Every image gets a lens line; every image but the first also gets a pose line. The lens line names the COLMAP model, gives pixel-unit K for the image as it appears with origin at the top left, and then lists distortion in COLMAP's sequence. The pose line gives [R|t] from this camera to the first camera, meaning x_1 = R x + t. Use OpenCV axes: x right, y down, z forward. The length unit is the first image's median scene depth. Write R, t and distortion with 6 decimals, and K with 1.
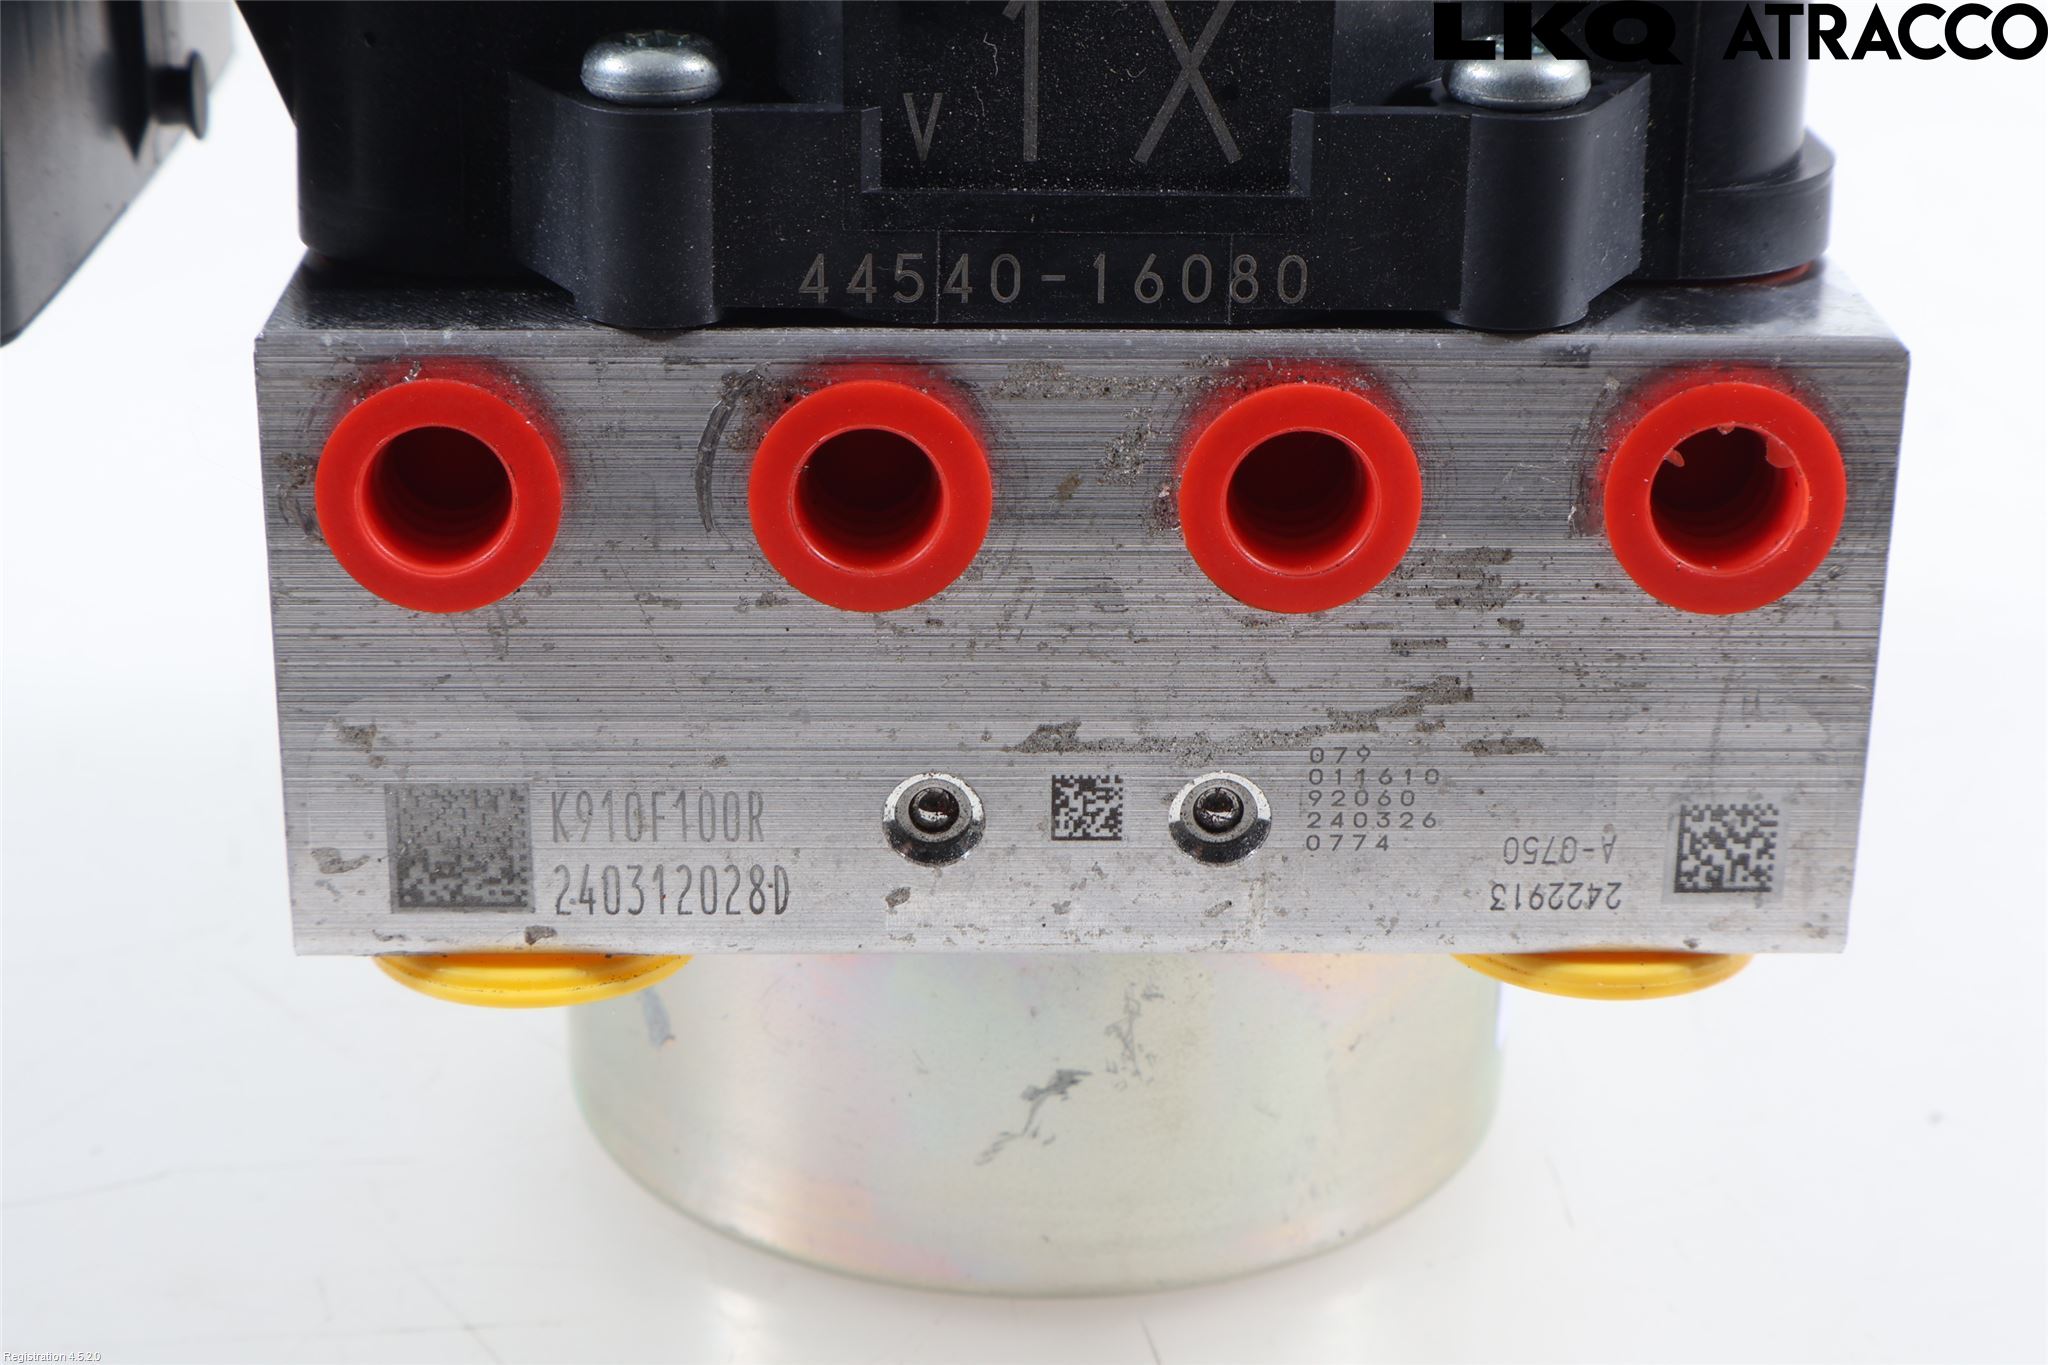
lens RADIAL K [[3789.9, 0, 1023.5], [0, 3789.9, 686.5], [0, 0, 1]] dist [0.027756, 0.000000]
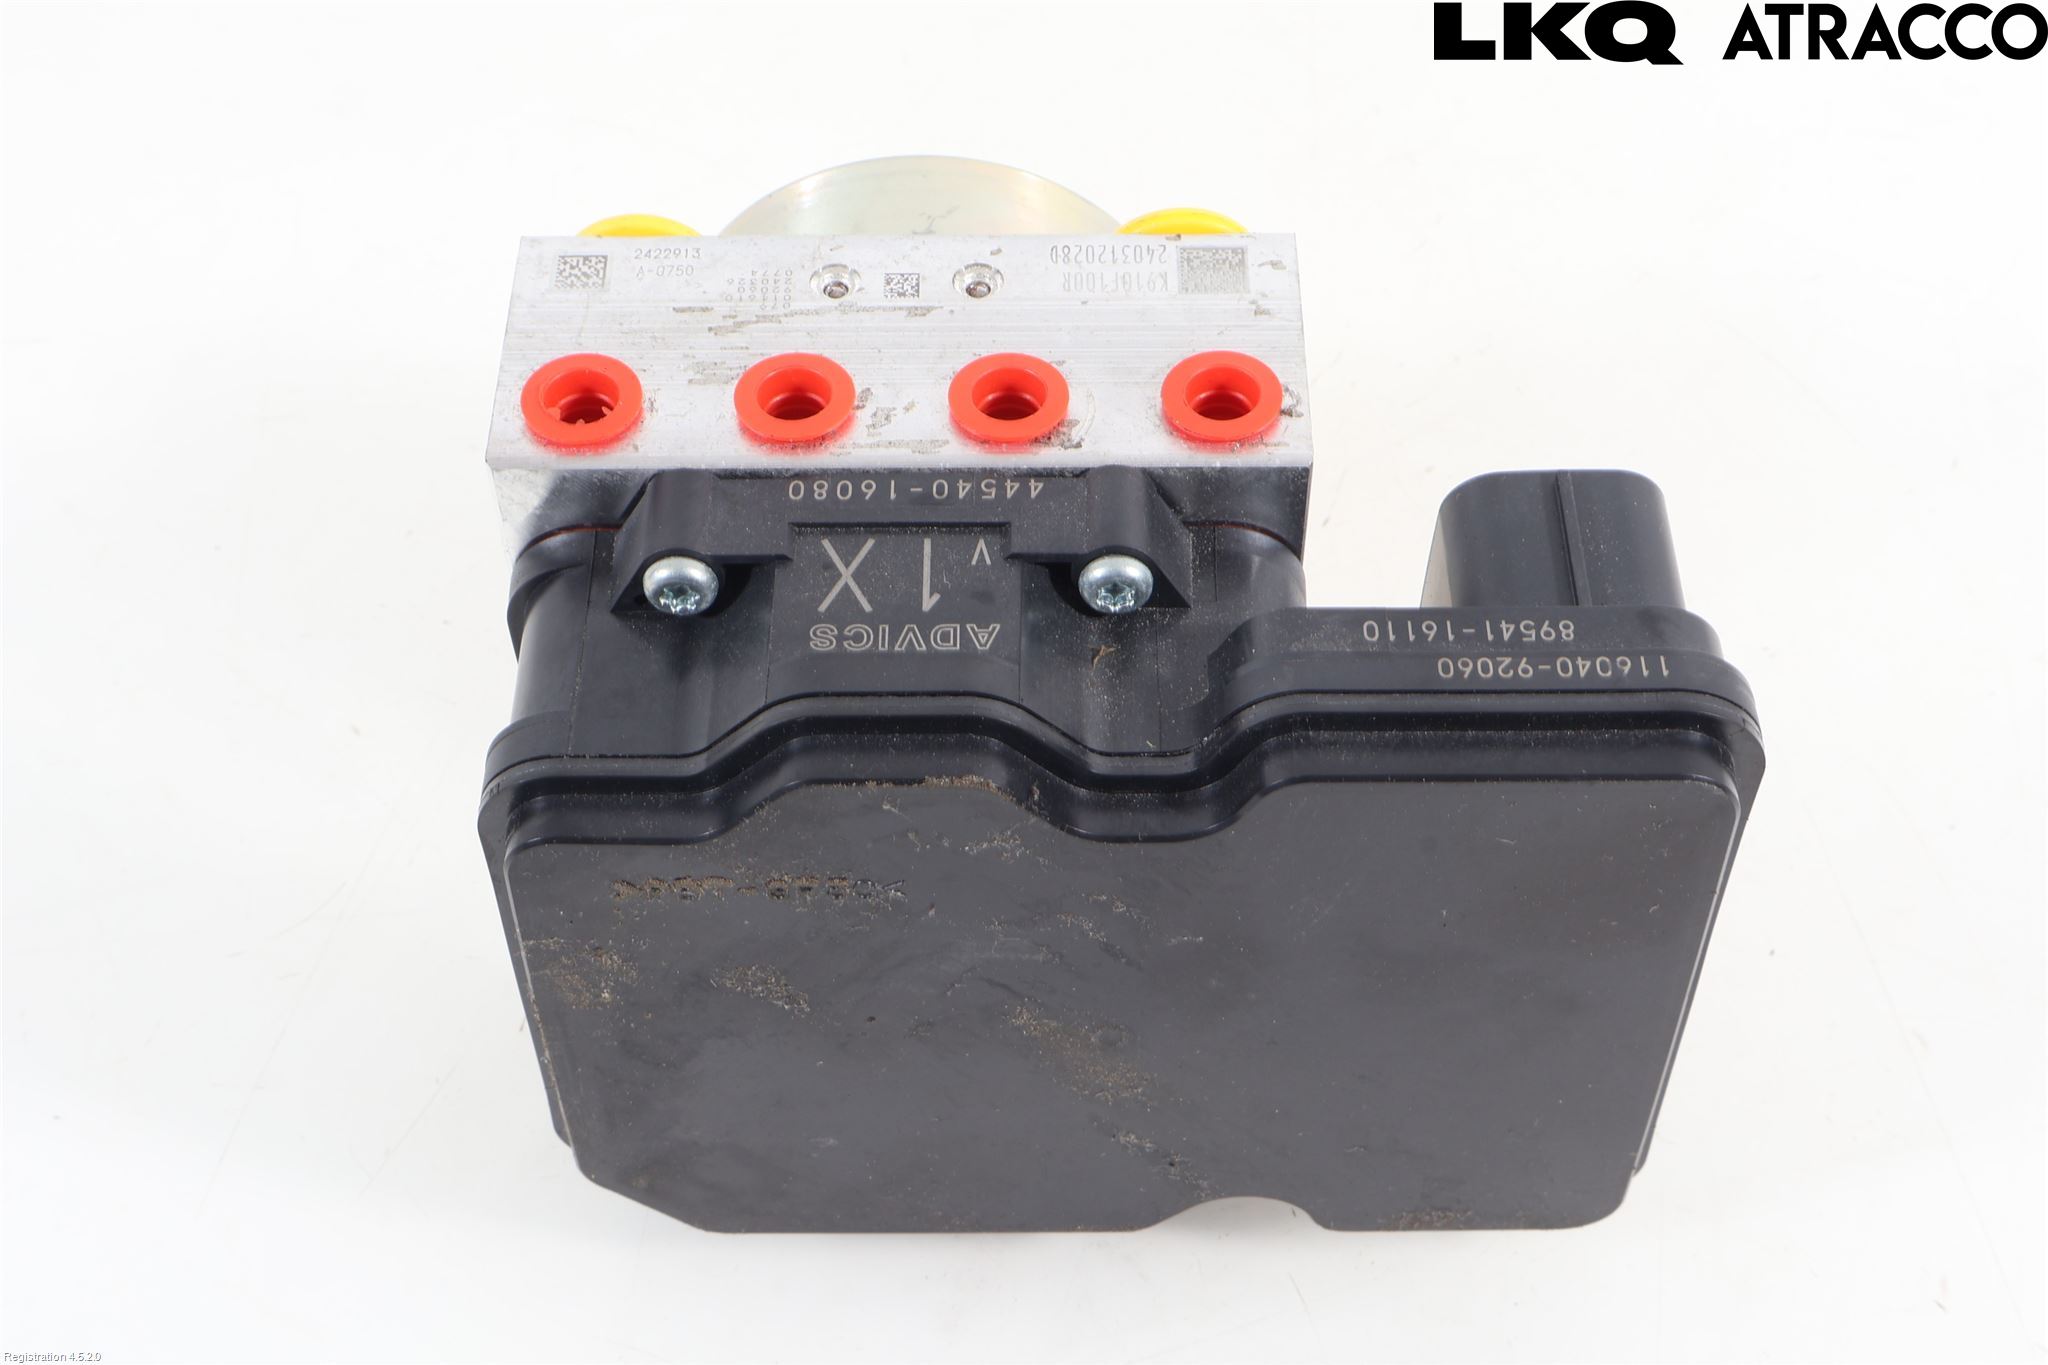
lens RADIAL K [[2970.6, 0, 1022.3], [0, 2970.6, 683.5], [0, 0, 1]] dist [0.024977, 0.000000]
pose [[-0.999563, -0.008089, -0.028428, -0.004223], [-0.000459, -0.957459, 0.288570, -0.657558], [-0.029553, 0.288457, 0.957037, -0.470892]]
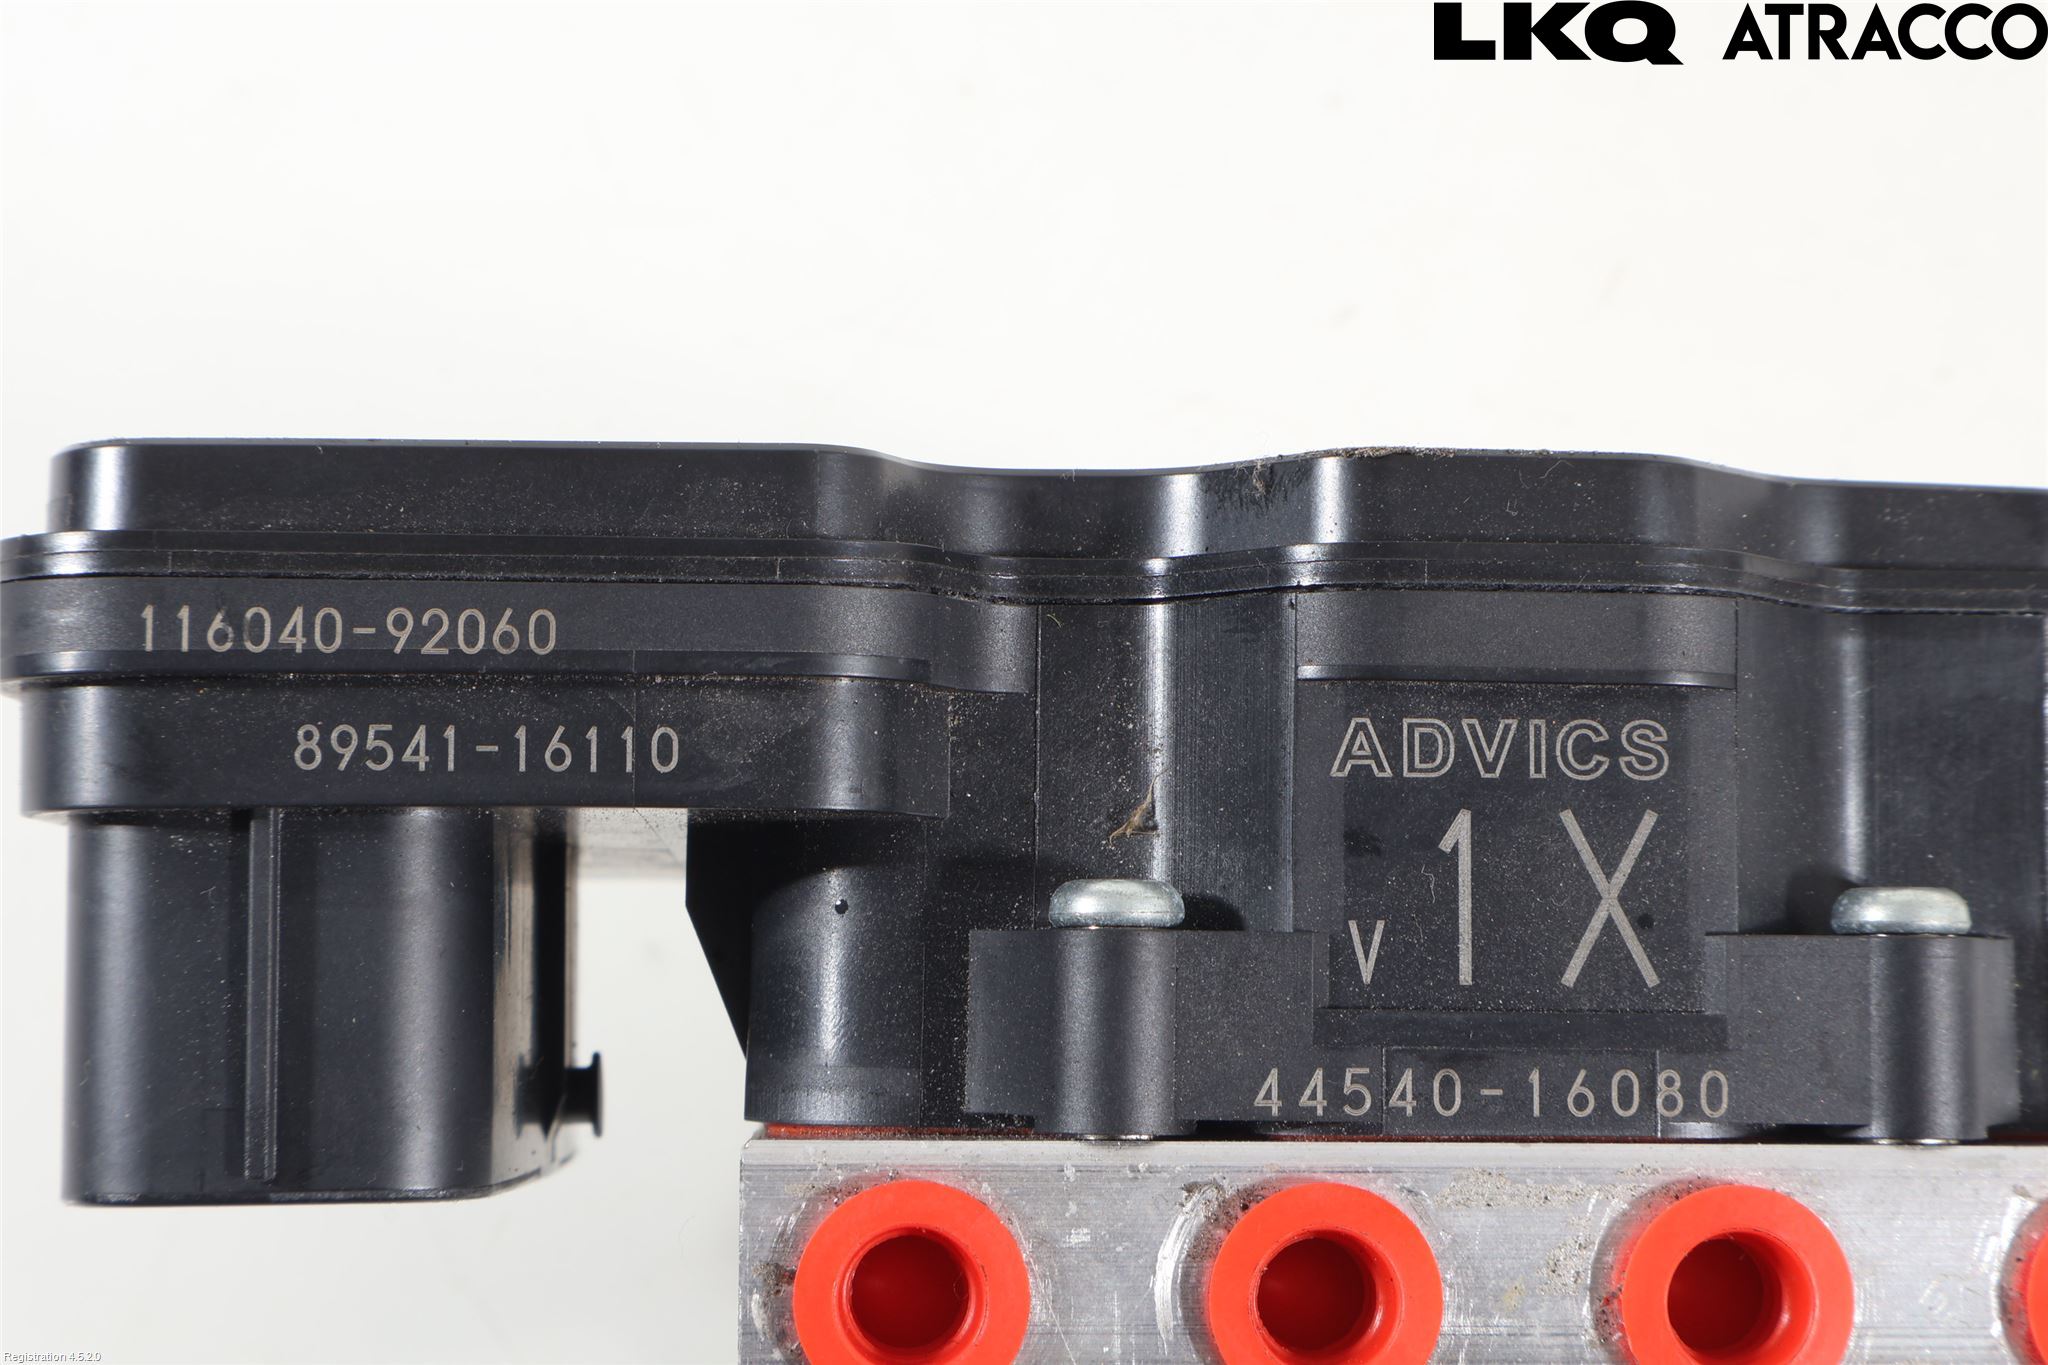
lens RADIAL K [[3789.9, 0, 1025.8], [0, 3789.9, 686.1], [0, 0, 1]] dist [0.027756, 0.000000]
pose [[0.999795, -0.006276, 0.019231, -0.142804], [0.014233, 0.893784, -0.448273, 0.266190], [-0.014375, 0.448455, 0.893690, -0.001933]]
